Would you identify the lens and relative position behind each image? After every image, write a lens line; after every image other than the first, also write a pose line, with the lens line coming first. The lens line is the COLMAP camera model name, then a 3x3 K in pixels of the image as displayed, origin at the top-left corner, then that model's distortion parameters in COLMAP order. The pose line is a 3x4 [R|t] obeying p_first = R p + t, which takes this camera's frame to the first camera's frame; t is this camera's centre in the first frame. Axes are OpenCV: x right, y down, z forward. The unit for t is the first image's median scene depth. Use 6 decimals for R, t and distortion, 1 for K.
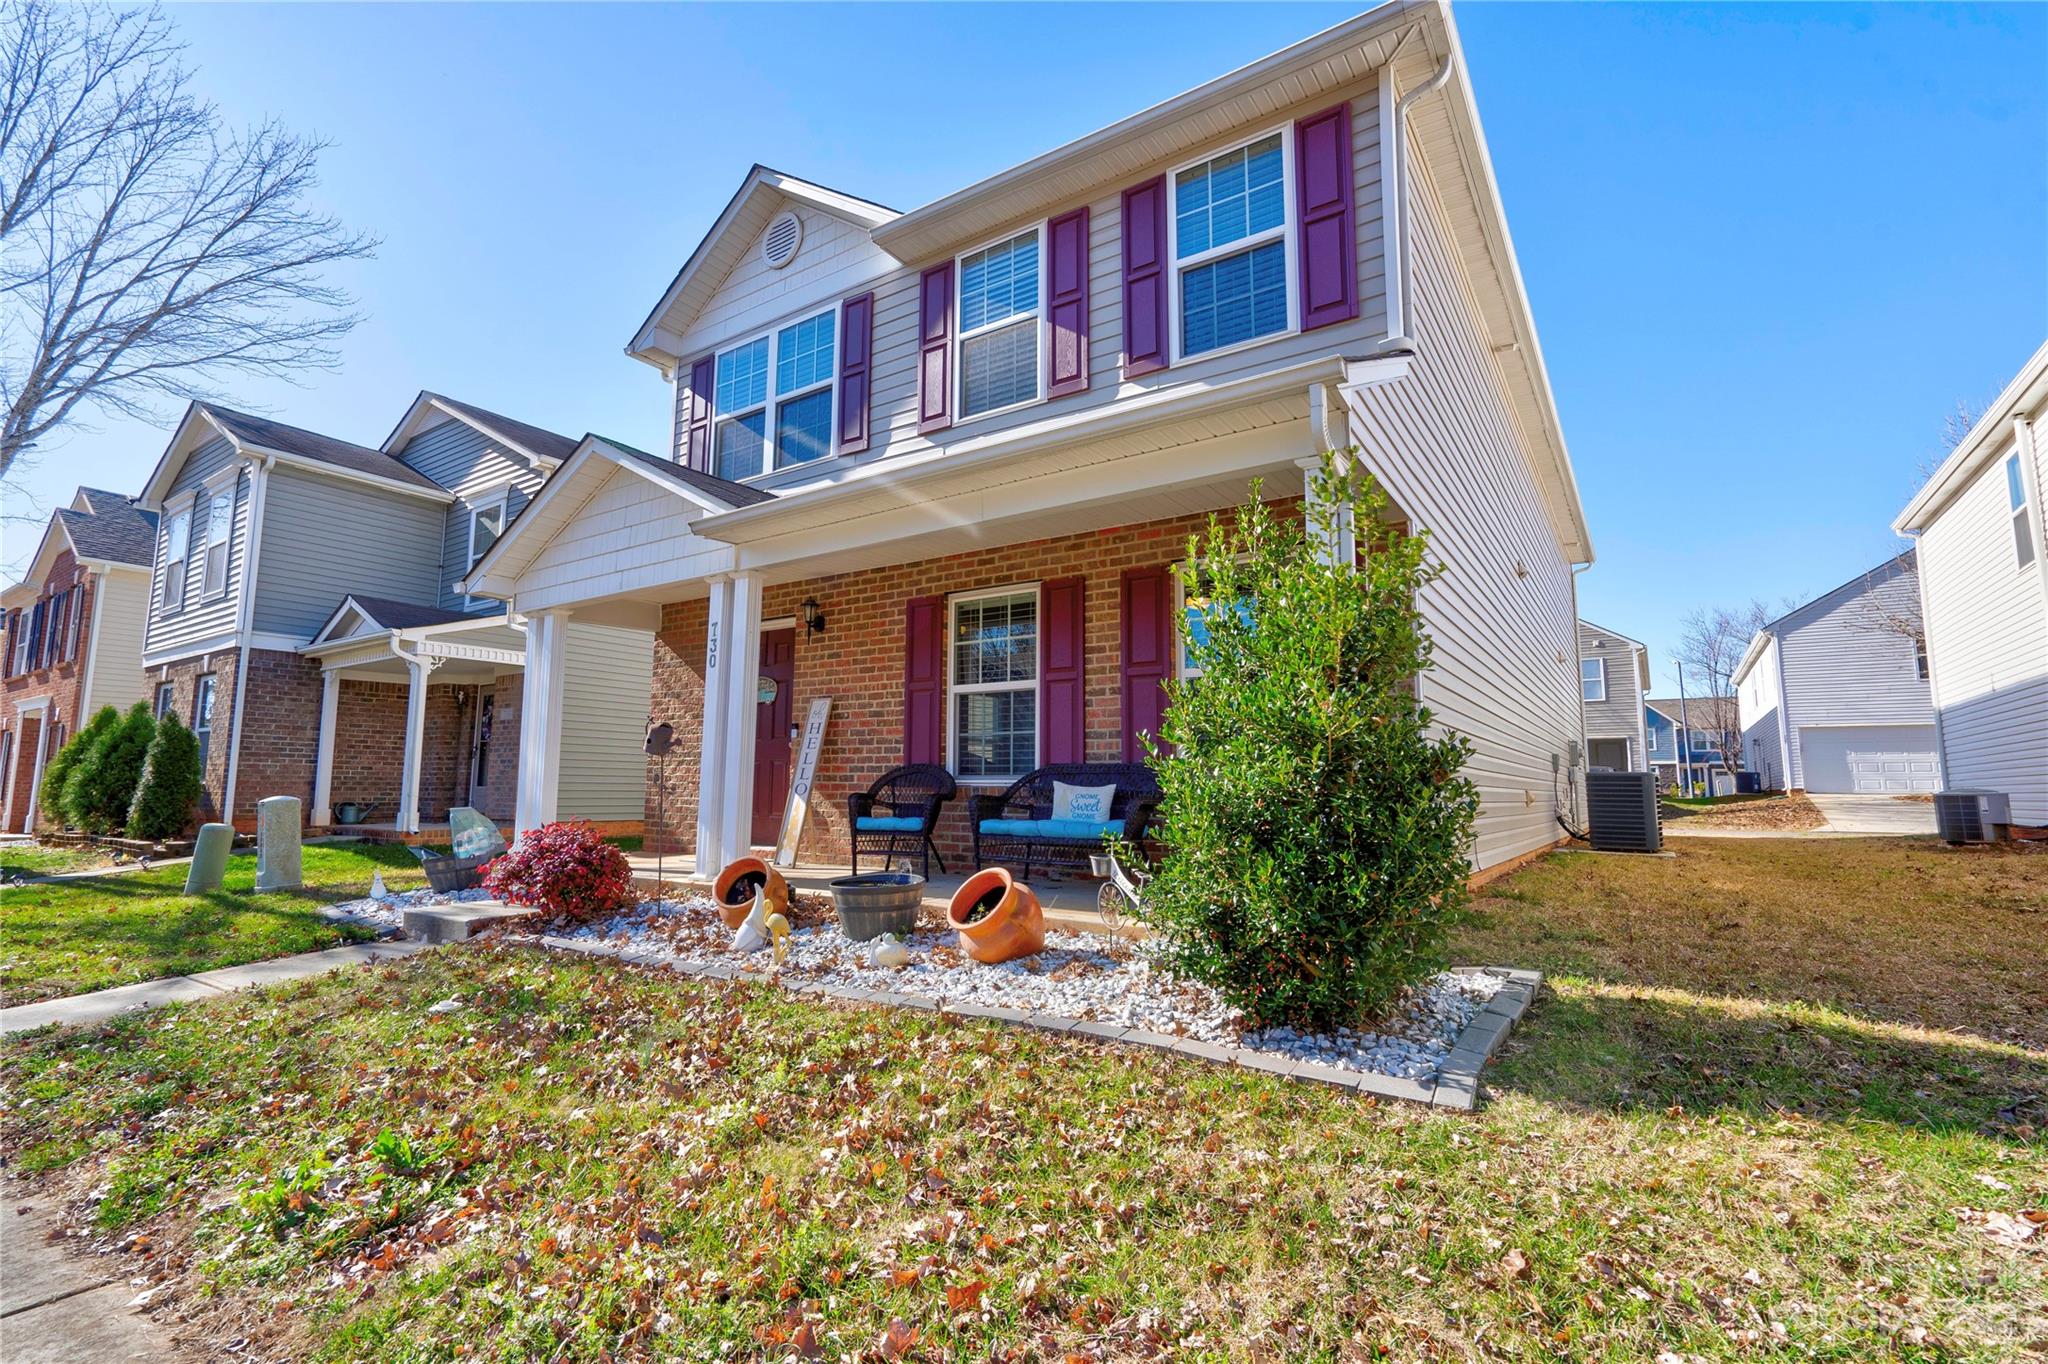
lens RADIAL K [[934.3, 0, 1010.7], [0, 934.3, 676.6], [0, 0, 1]] dist [-0.012835, 0.020377]
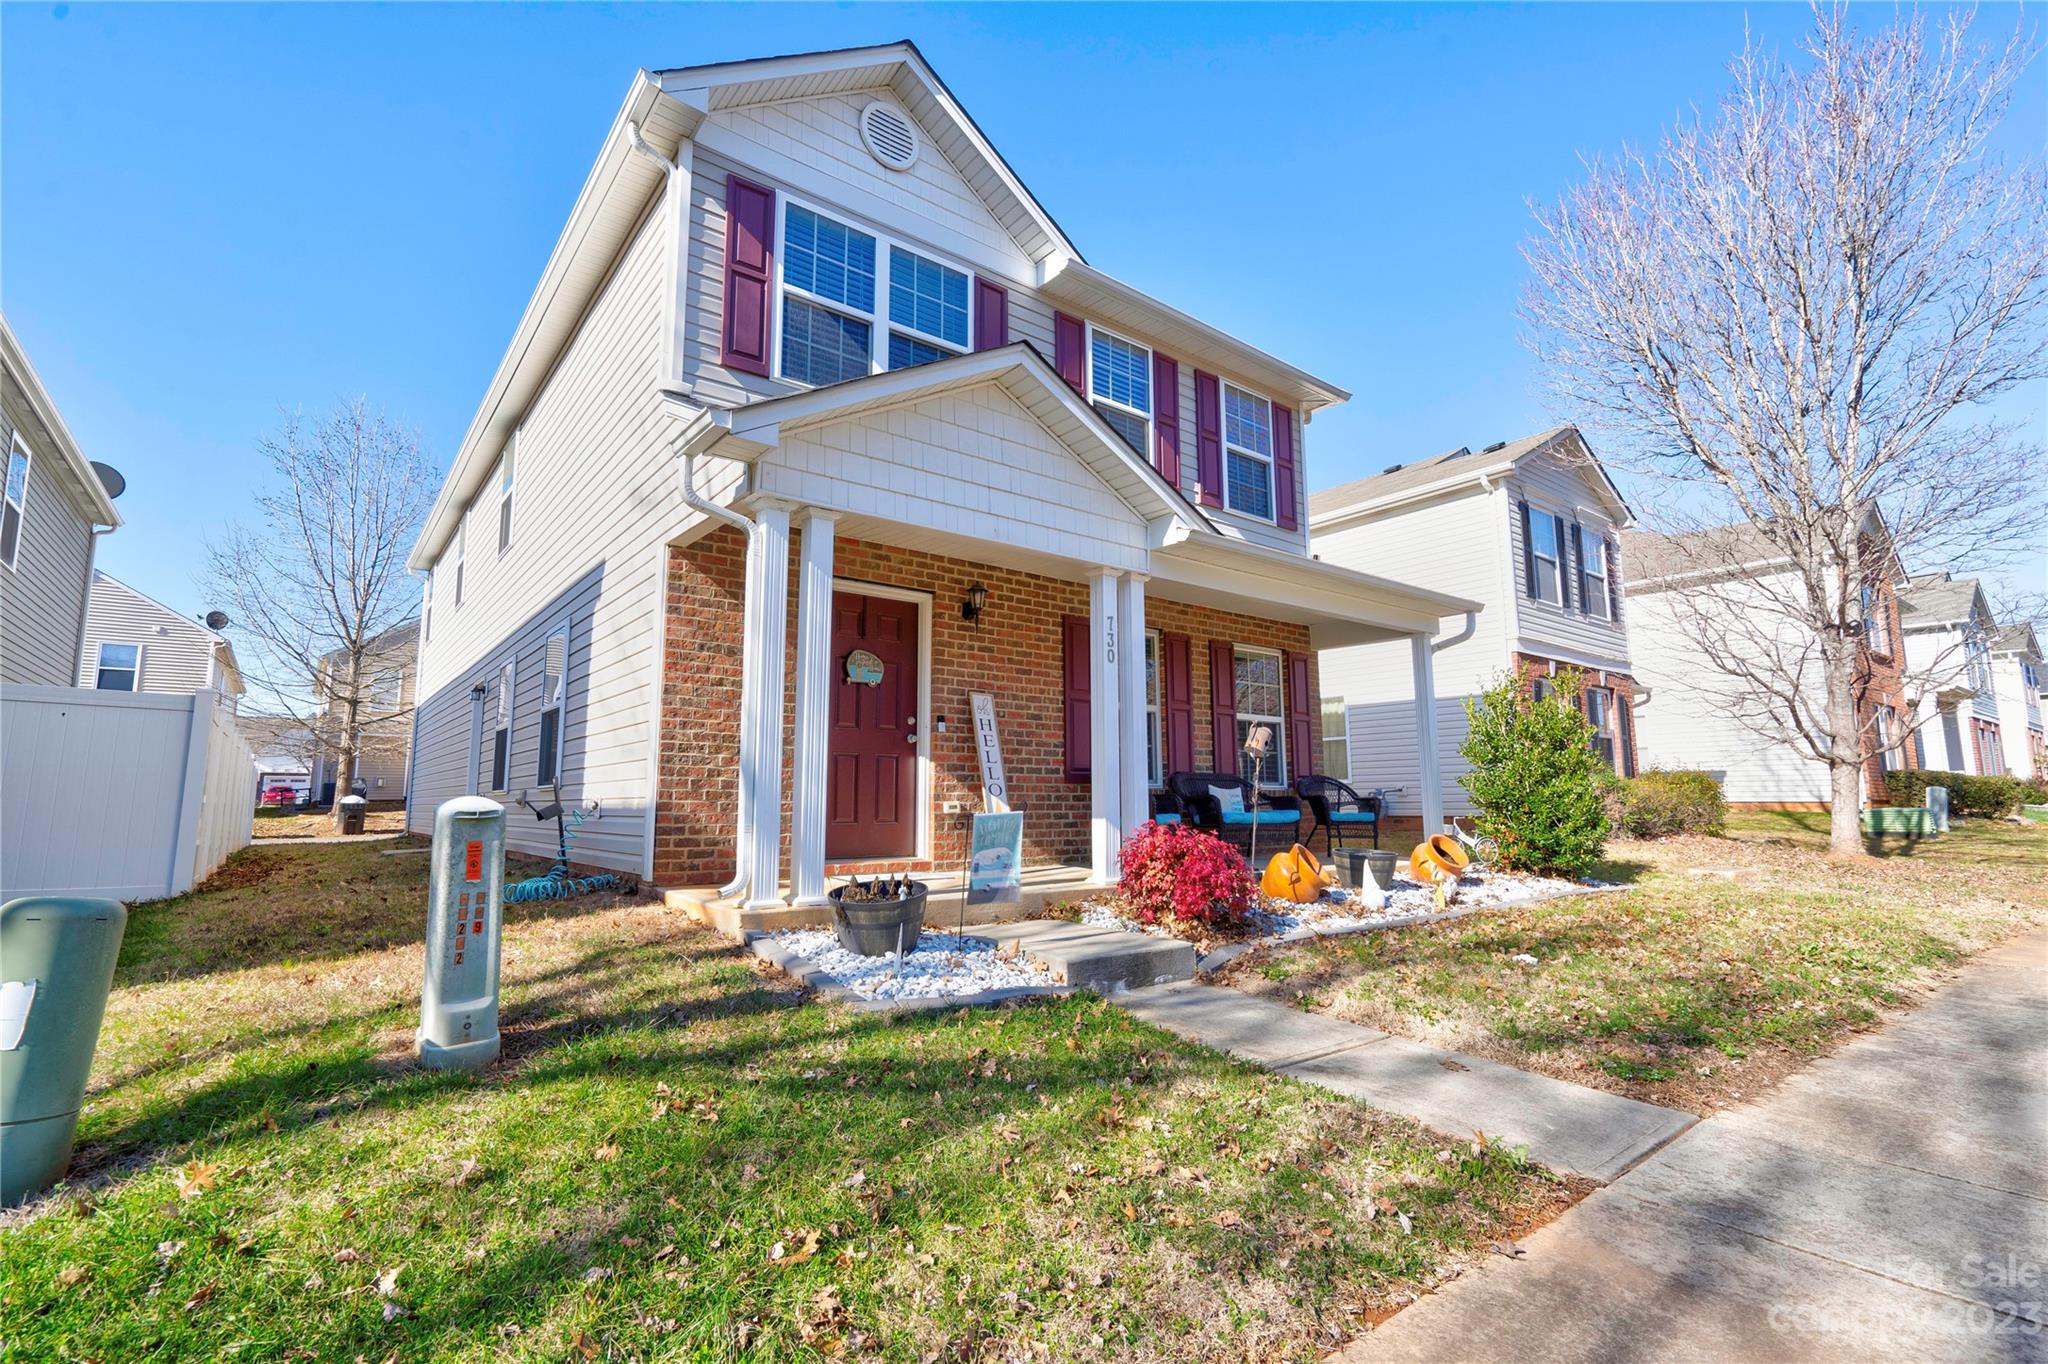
lens RADIAL K [[934.3, 0, 1010.7], [0, 934.3, 676.6], [0, 0, 1]] dist [-0.012835, 0.020377]
pose [[0.307515, 0.122105, 0.943676, -1.232489], [-0.112951, 0.989405, -0.091215, 0.101698], [-0.944816, -0.078539, 0.318049, 0.771424]]
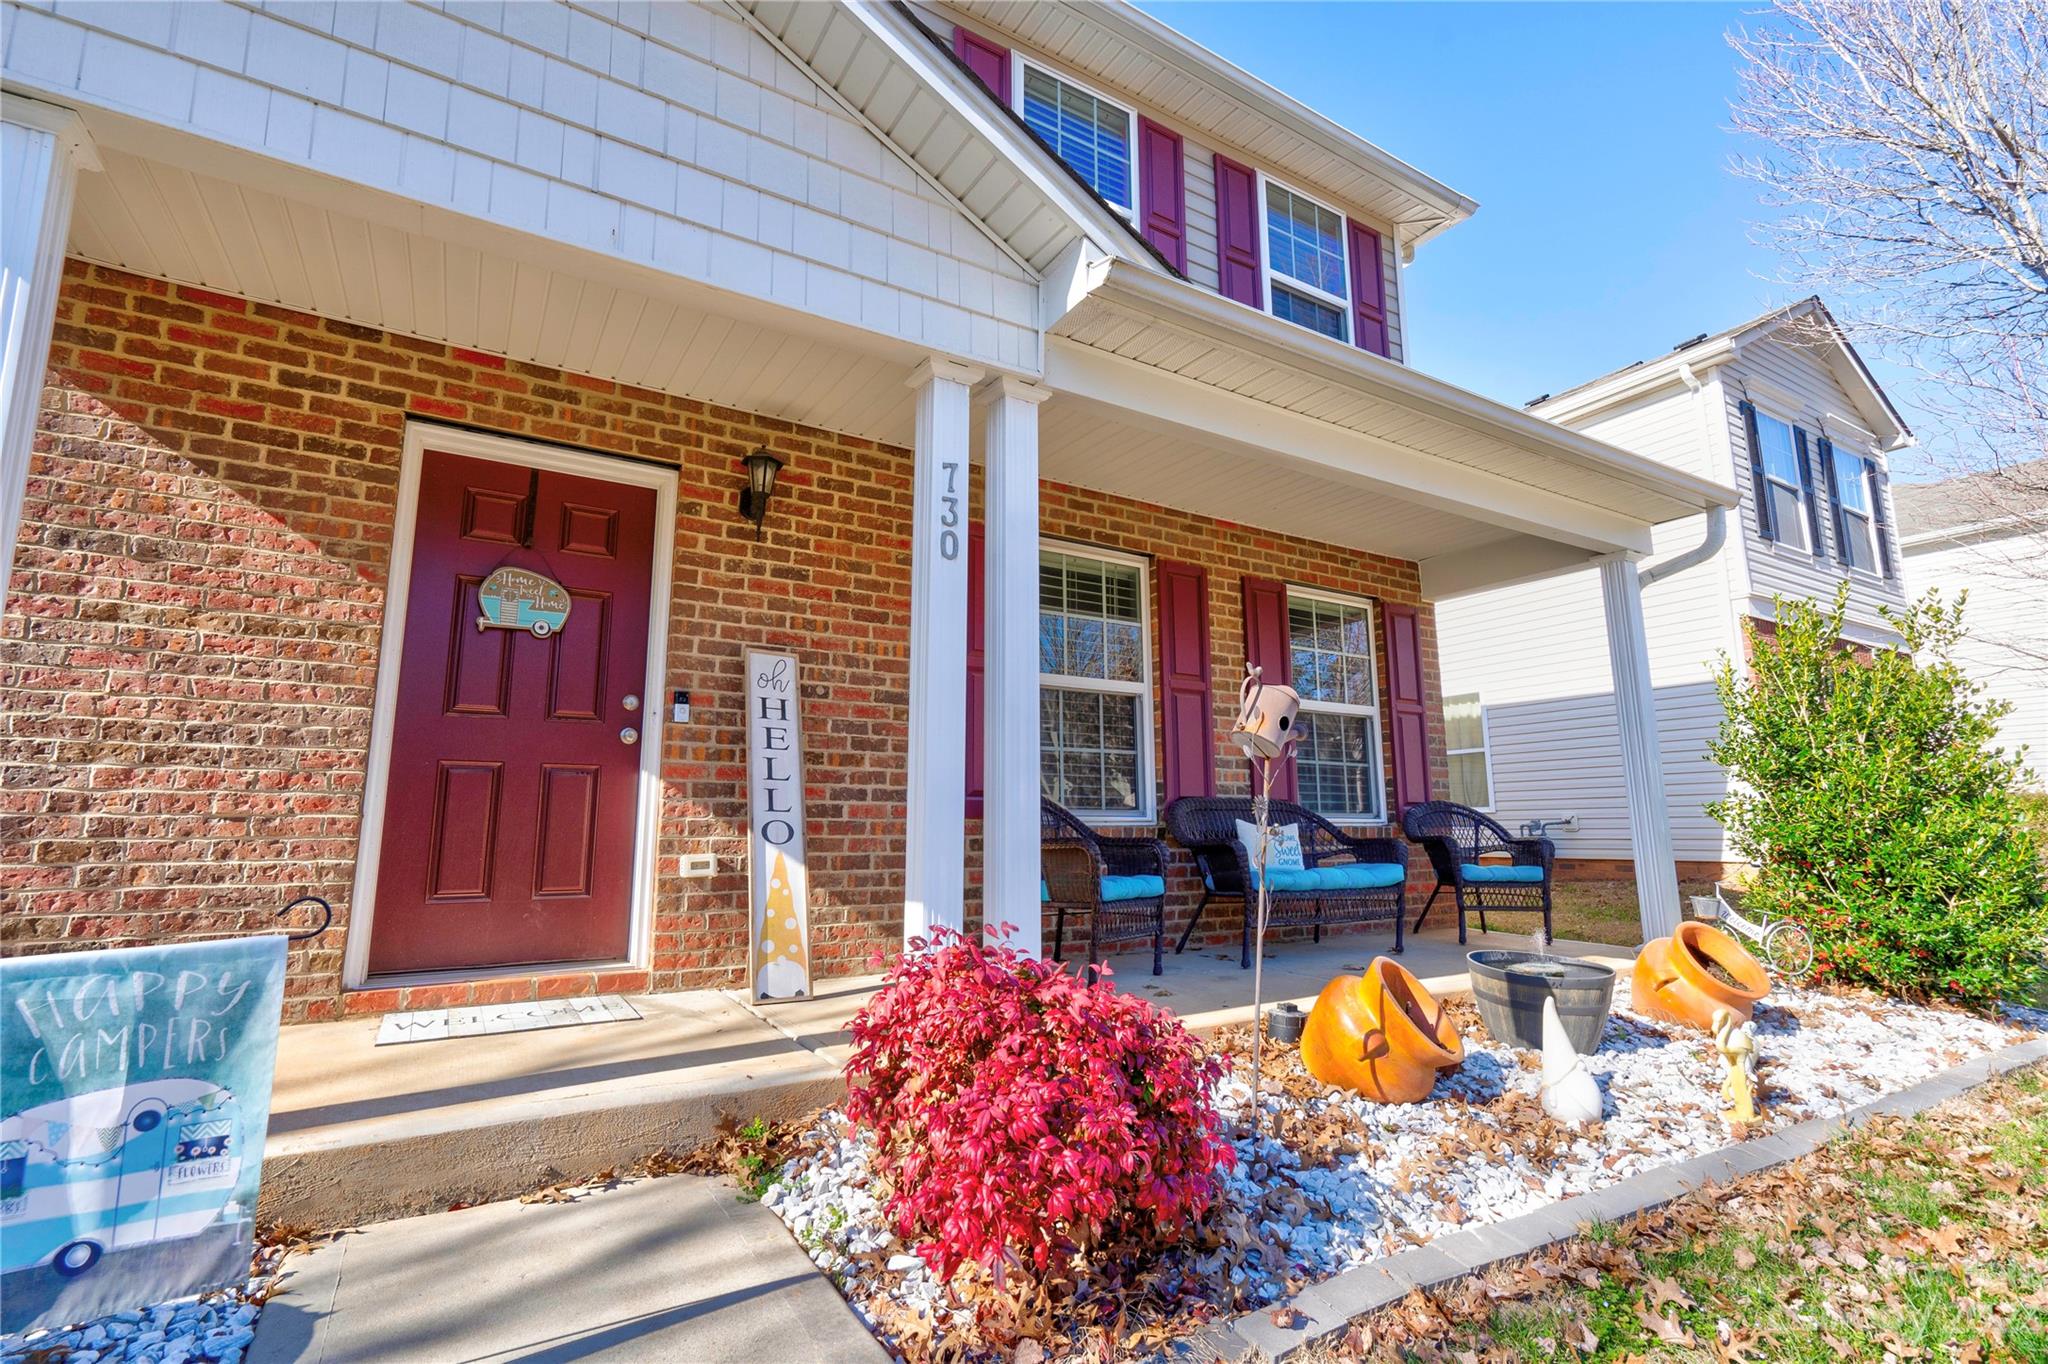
lens RADIAL K [[934.1, 0, 1005.9], [0, 934.1, 676.2], [0, 0, 1]] dist [-0.013366, 0.021431]
pose [[0.425168, 0.141394, 0.894002, -0.683011], [-0.106708, 0.988665, -0.105618, 0.087488], [-0.898803, -0.050492, 0.435436, 0.760068]]
